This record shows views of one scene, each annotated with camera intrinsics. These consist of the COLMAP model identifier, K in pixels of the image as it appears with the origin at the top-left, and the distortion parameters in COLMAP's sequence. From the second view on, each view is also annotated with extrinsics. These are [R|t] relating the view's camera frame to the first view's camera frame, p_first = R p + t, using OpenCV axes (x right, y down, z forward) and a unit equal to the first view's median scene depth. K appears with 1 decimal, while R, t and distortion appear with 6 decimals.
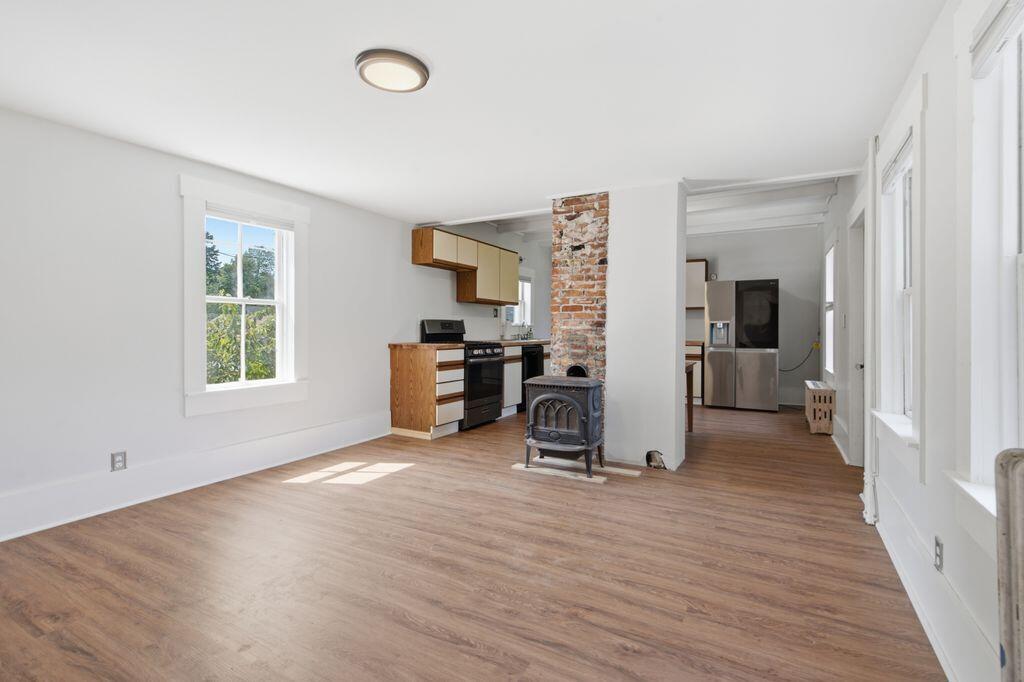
lens RADIAL K [[469.8, 0, 514.0], [0, 469.8, 332.6], [0, 0, 1]] dist [0.002278, -0.000445]
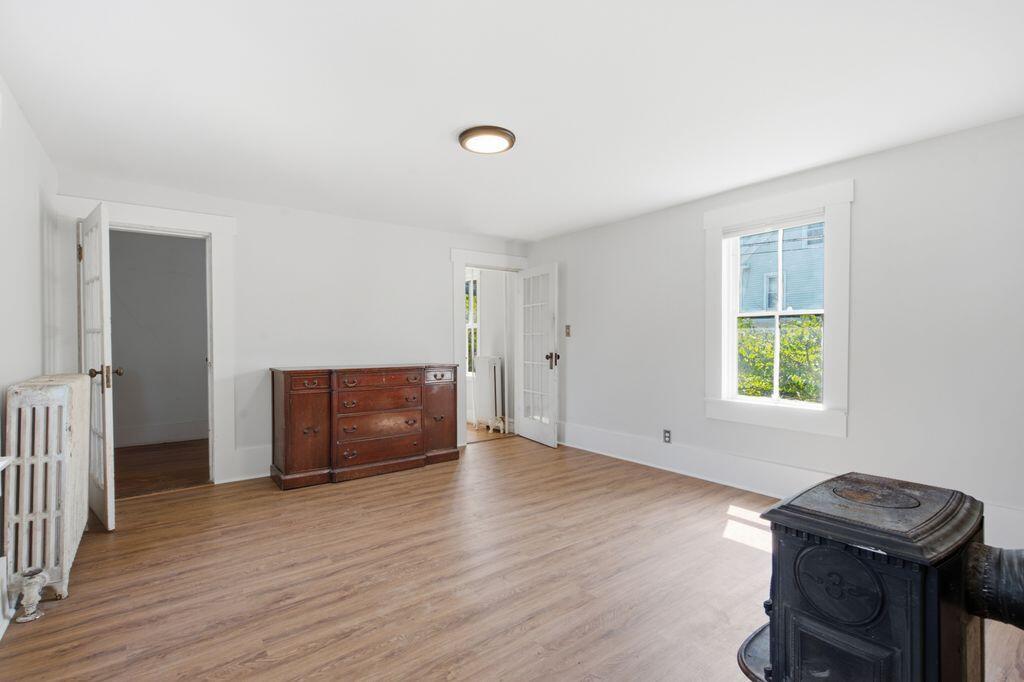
lens RADIAL K [[469.8, 0, 511.0], [0, 469.8, 344.6], [0, 0, 1]] dist [0.002278, -0.000445]
pose [[-0.393052, 0.007813, -0.919483, 0.872106], [-0.007878, 0.999899, 0.011864, -0.020765], [0.919482, 0.011907, -0.392951, 1.534769]]
